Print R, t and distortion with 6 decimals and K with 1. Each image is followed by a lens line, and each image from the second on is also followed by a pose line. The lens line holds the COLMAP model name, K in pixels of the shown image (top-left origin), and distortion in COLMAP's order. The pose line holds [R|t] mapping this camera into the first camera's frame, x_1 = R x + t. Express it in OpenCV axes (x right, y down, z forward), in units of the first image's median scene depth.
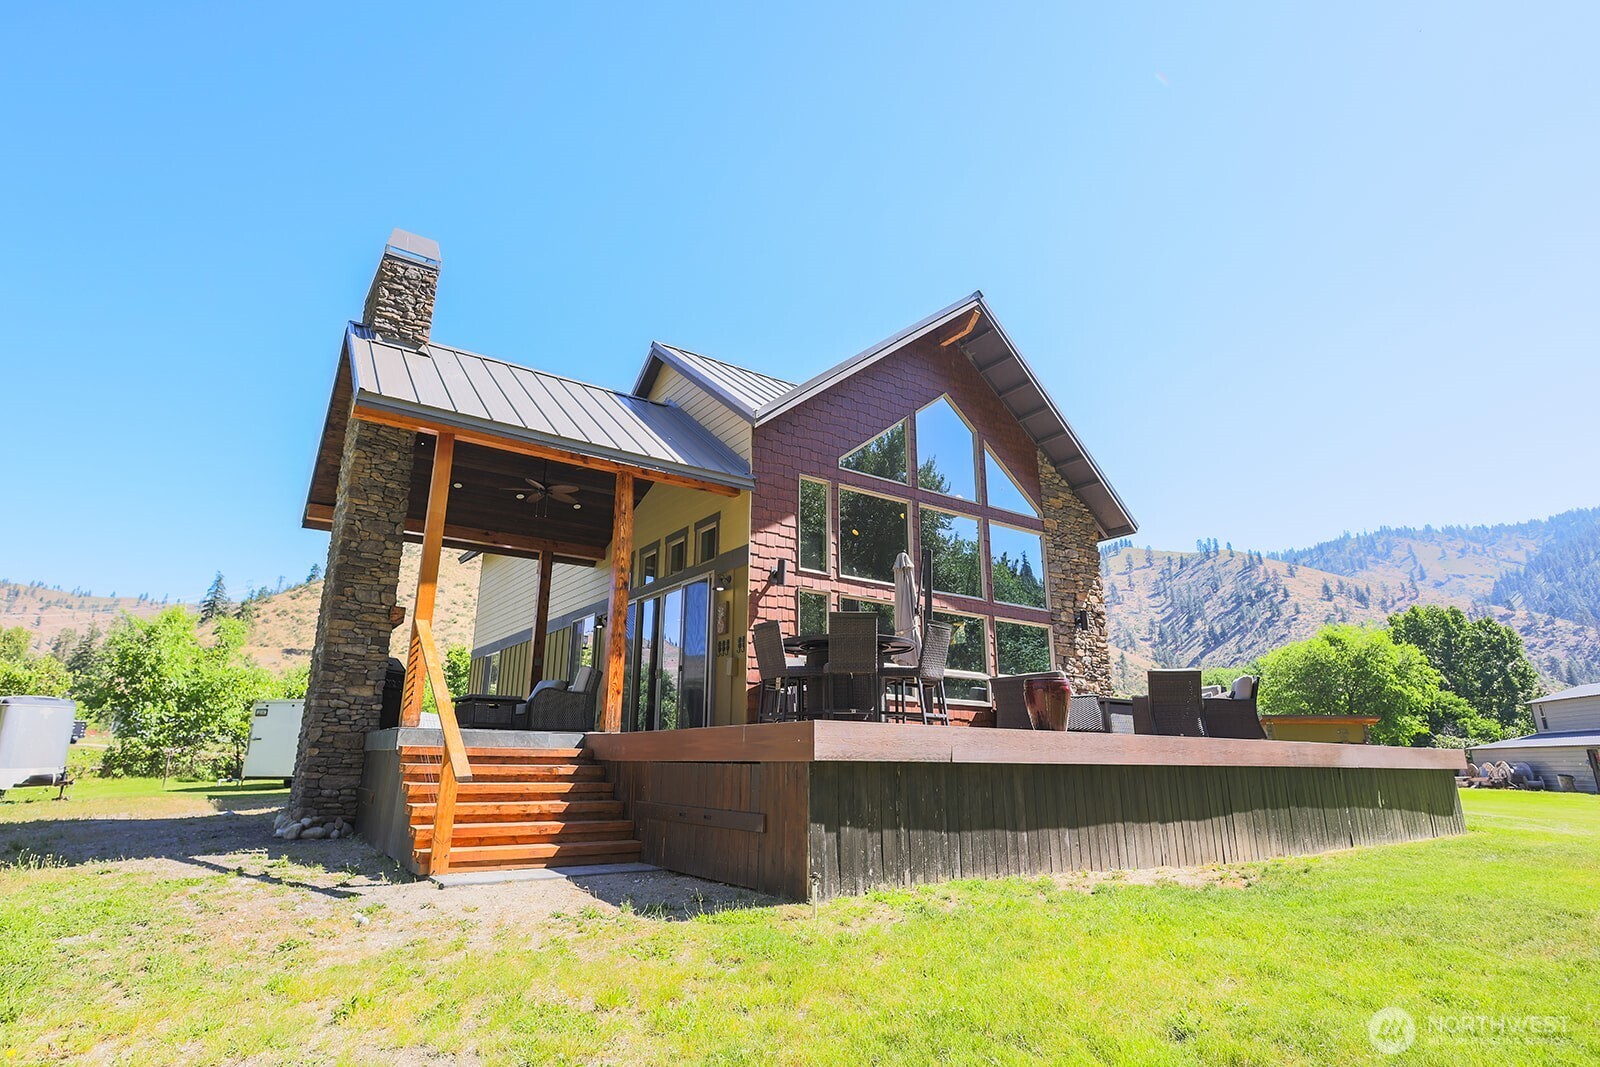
lens RADIAL K [[785.7, 0, 798.2], [0, 785.7, 552.8], [0, 0, 1]] dist [0.000965, 0.001929]
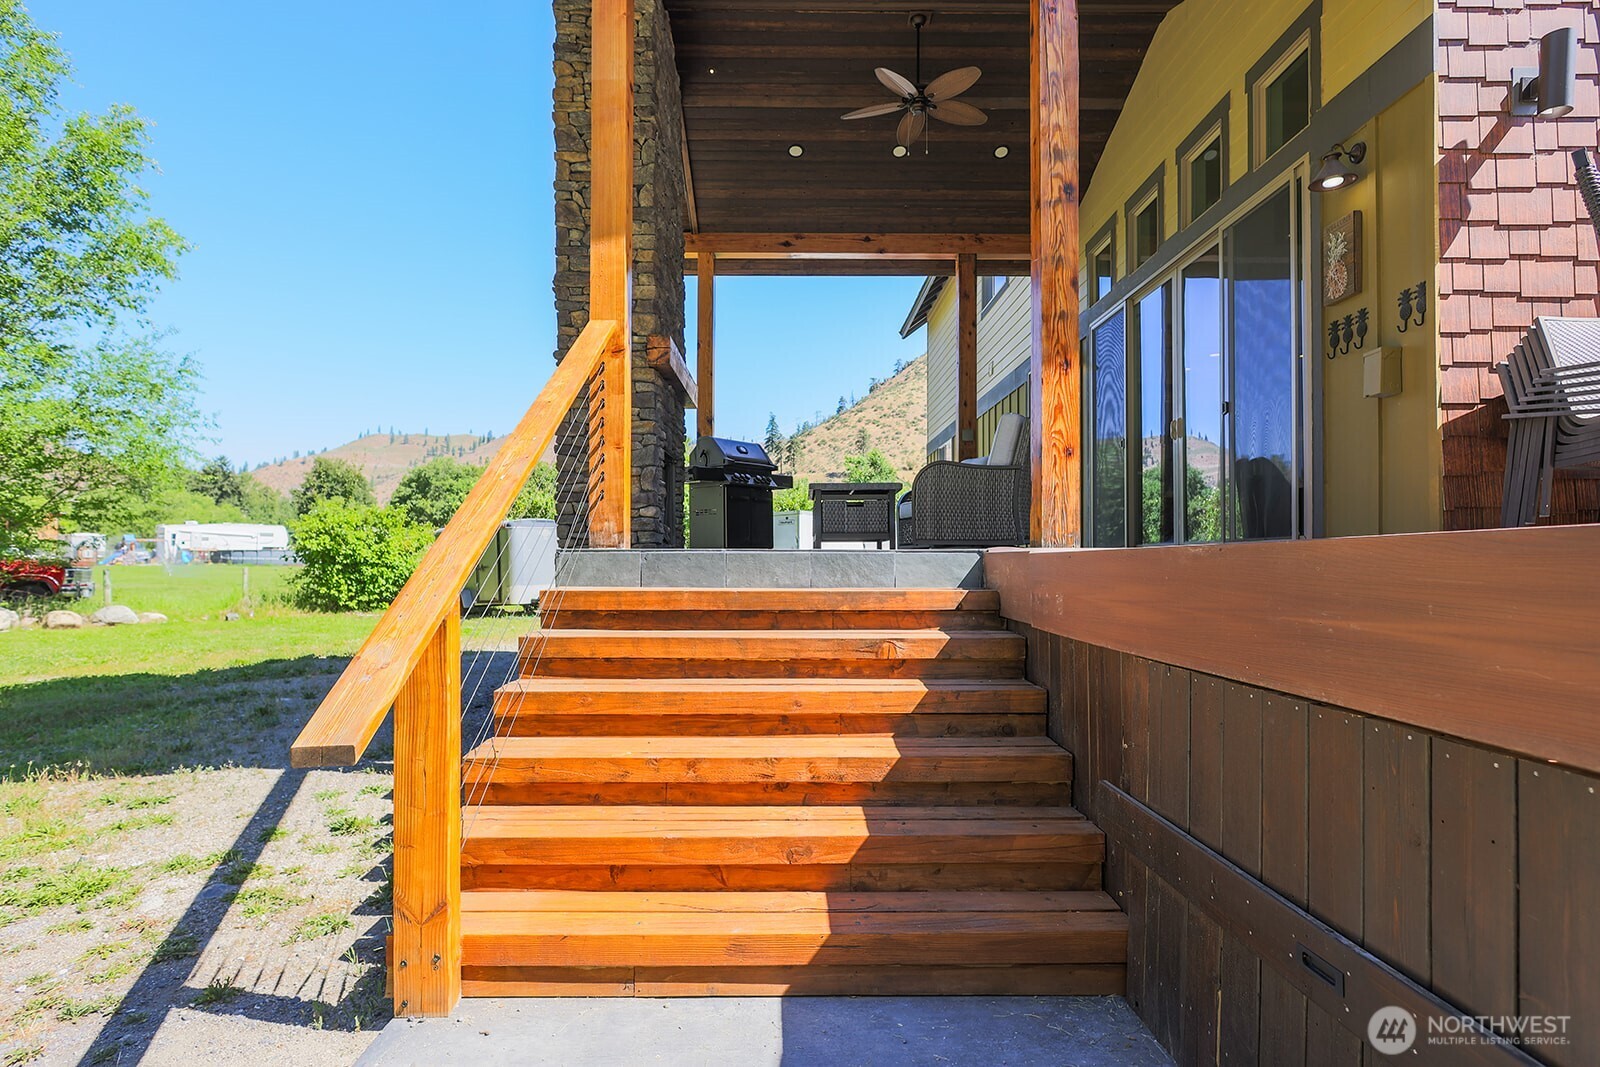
lens RADIAL K [[785.7, 0, 798.2], [0, 785.7, 552.8], [0, 0, 1]] dist [0.000965, 0.001929]
pose [[0.805601, -0.011421, -0.592348, -0.085689], [0.153047, 0.969890, 0.189445, 0.111985], [0.572349, -0.243274, 0.783093, 0.505975]]
